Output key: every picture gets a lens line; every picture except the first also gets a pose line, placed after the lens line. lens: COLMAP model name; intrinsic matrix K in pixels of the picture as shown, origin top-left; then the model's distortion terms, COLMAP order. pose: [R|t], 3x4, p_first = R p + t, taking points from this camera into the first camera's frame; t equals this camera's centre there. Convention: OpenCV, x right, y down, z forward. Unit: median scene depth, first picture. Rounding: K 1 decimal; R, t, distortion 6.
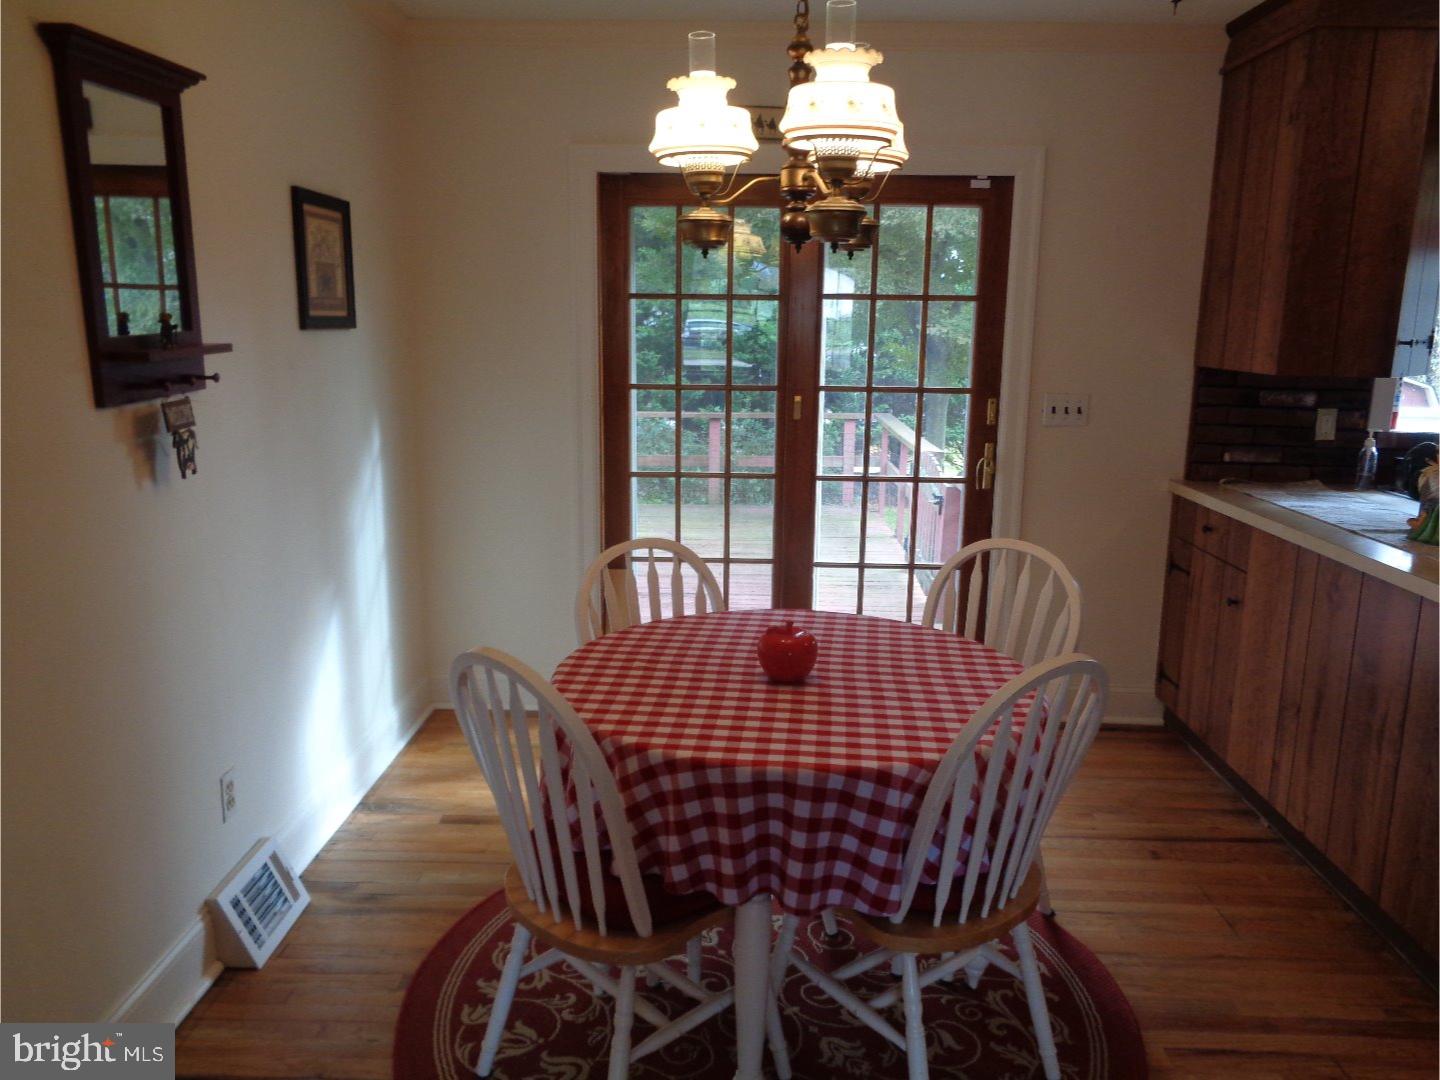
lens RADIAL K [[1072.3, 0, 719.3], [0, 1072.3, 535.8], [0, 0, 1]] dist [-0.006559, 0.005283]
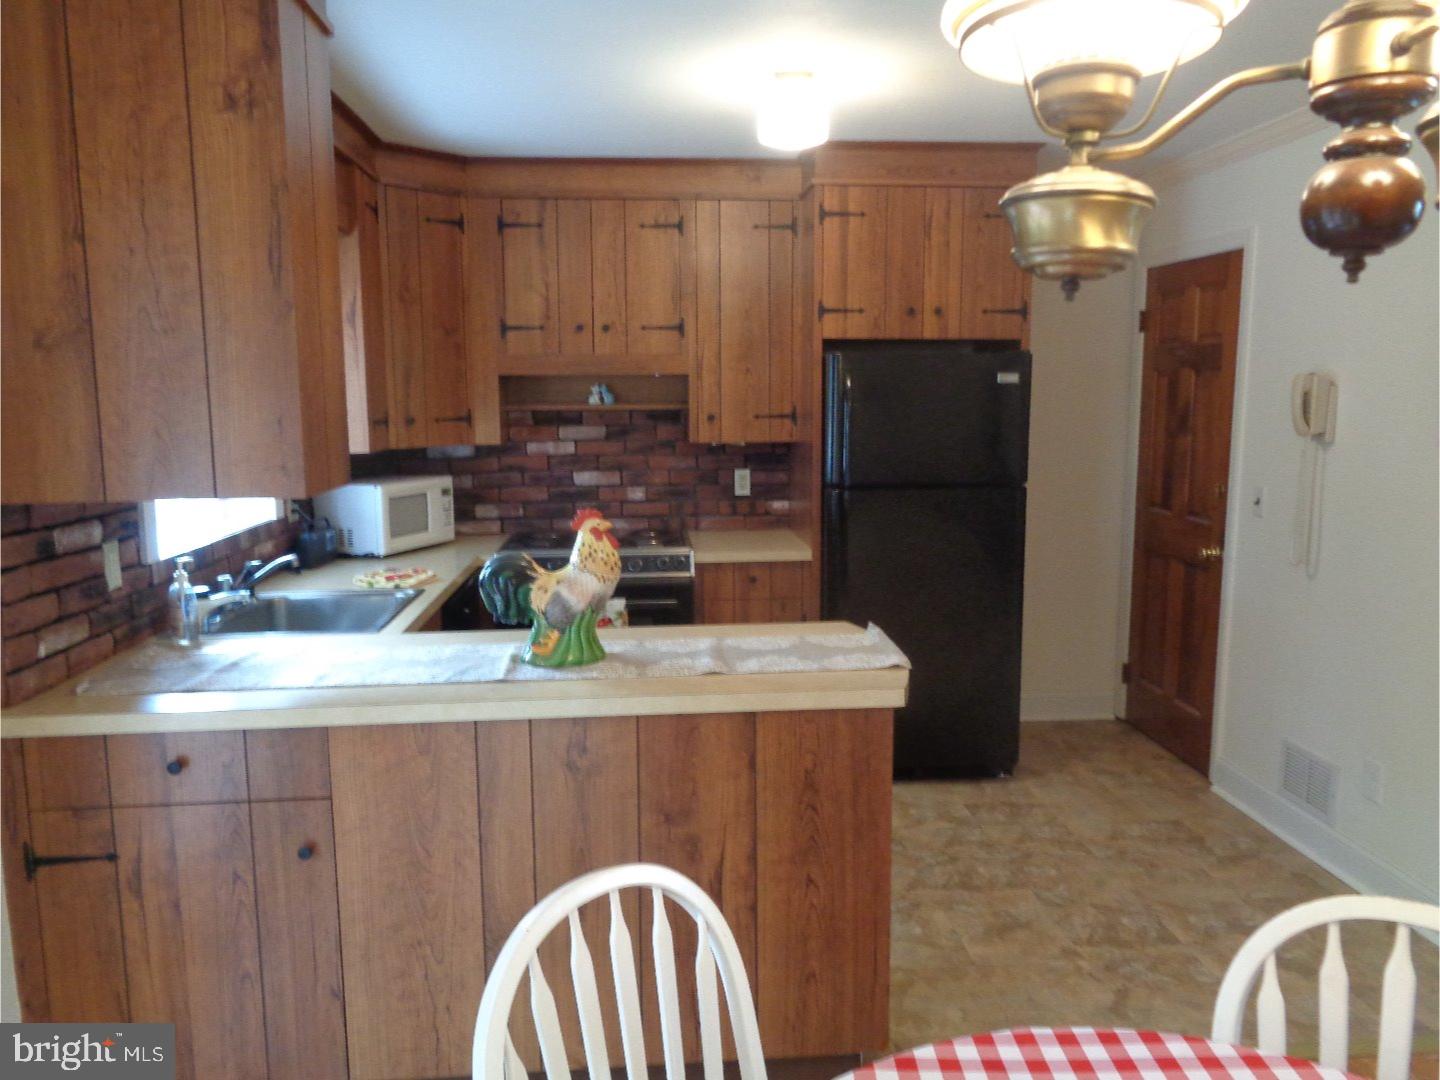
lens RADIAL K [[1063.9, 0, 716.1], [0, 1063.9, 523.8], [0, 0, 1]] dist [0.021929, 0.005041]
pose [[-0.102956, -0.135700, 0.985386, -0.144750], [0.209945, 0.965368, 0.154879, -0.170118], [-0.972277, 0.222823, -0.070901, 0.743717]]
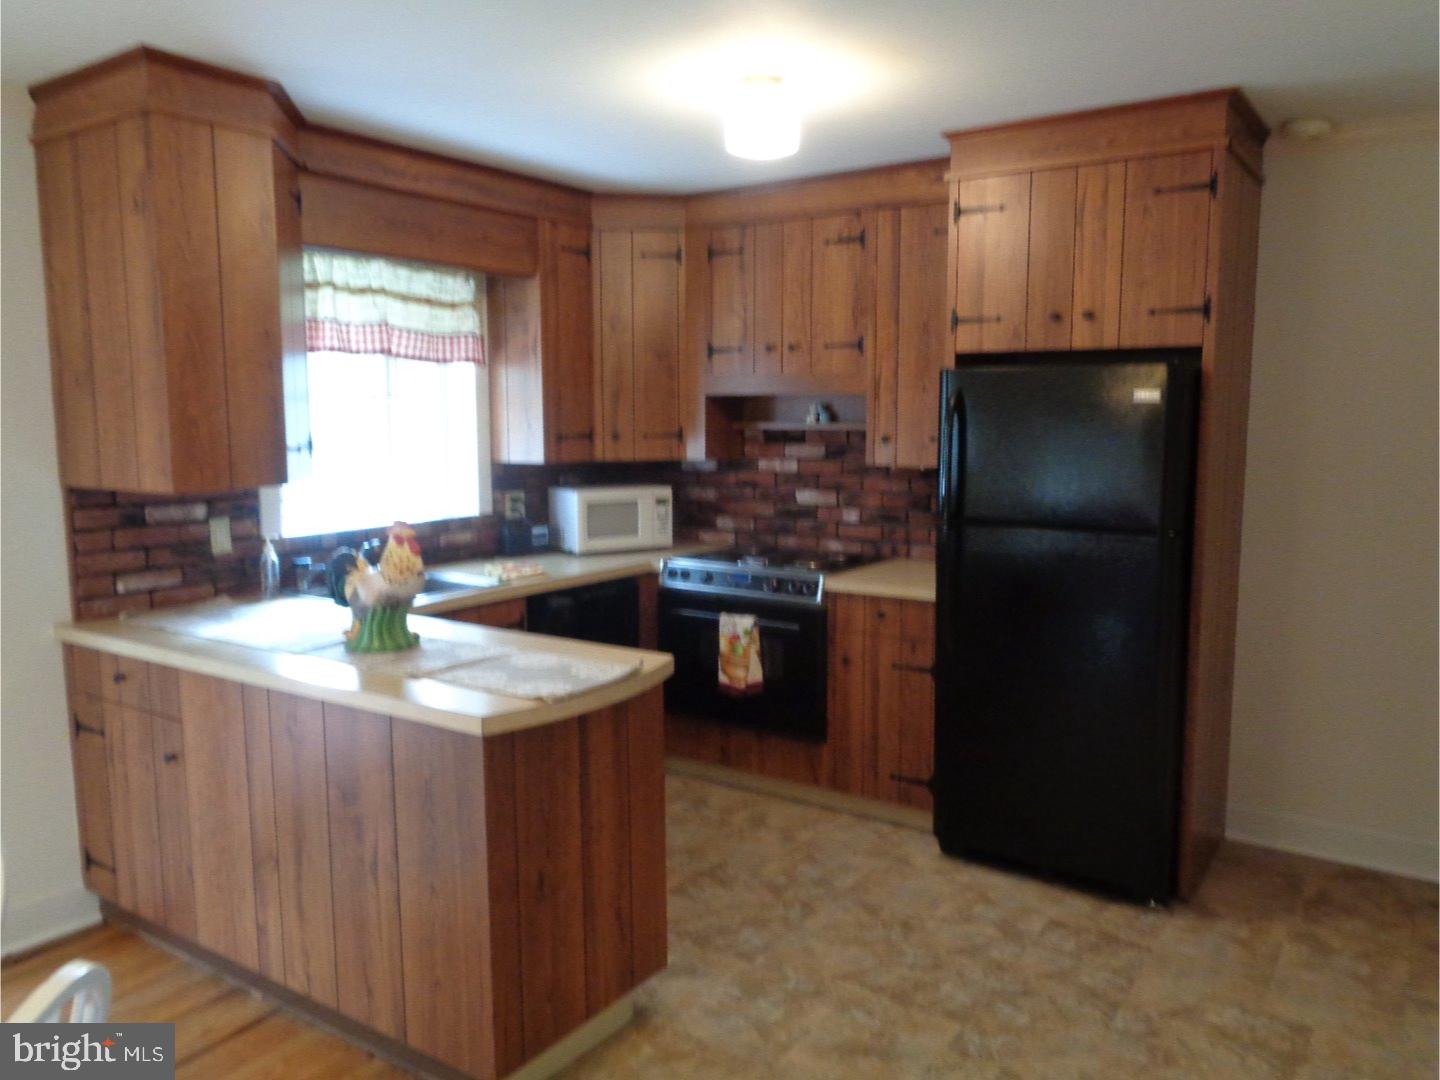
lens RADIAL K [[1054.3, 0, 715.9], [0, 1054.3, 531.5], [0, 0, 1]] dist [0.002884, 0.001984]
pose [[0.530469, -0.112824, 0.840163, 0.023177], [0.184300, 0.982746, 0.015606, -0.046843], [-0.827427, 0.146563, 0.542110, 0.154056]]
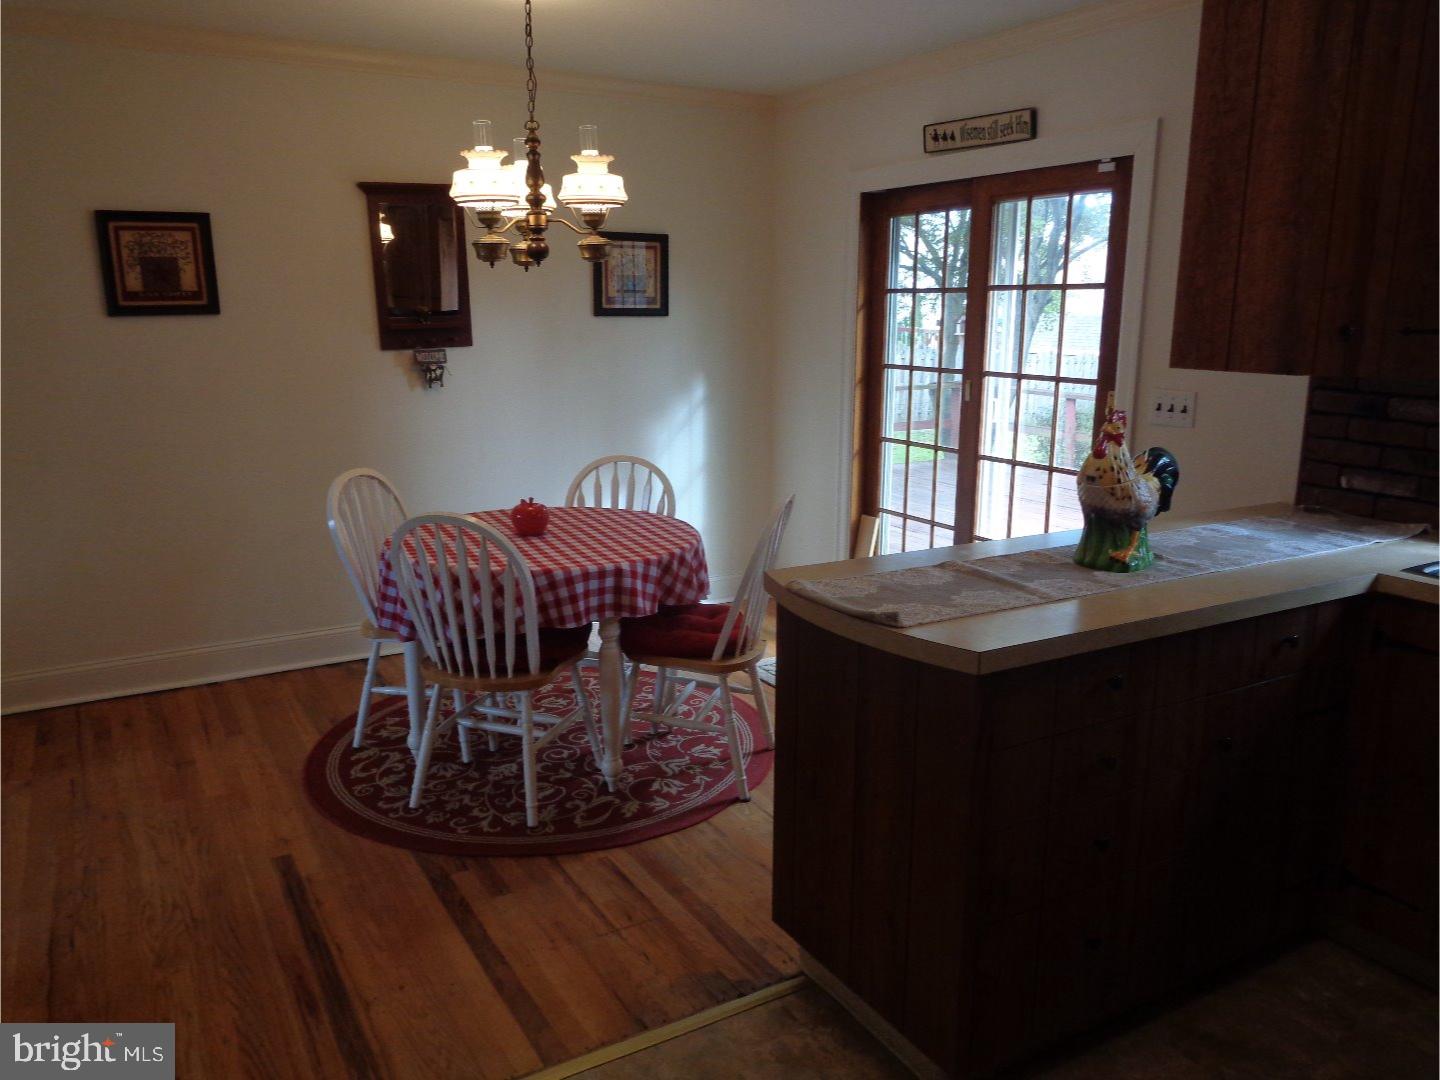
lens RADIAL K [[1063.9, 0, 716.1], [0, 1063.9, 523.8], [0, 0, 1]] dist [0.021929, 0.005041]
pose [[0.551926, 0.159570, -0.818483, 0.960678], [-0.165228, 0.982987, 0.080223, -0.034132], [0.817360, 0.090959, 0.568902, 0.207316]]
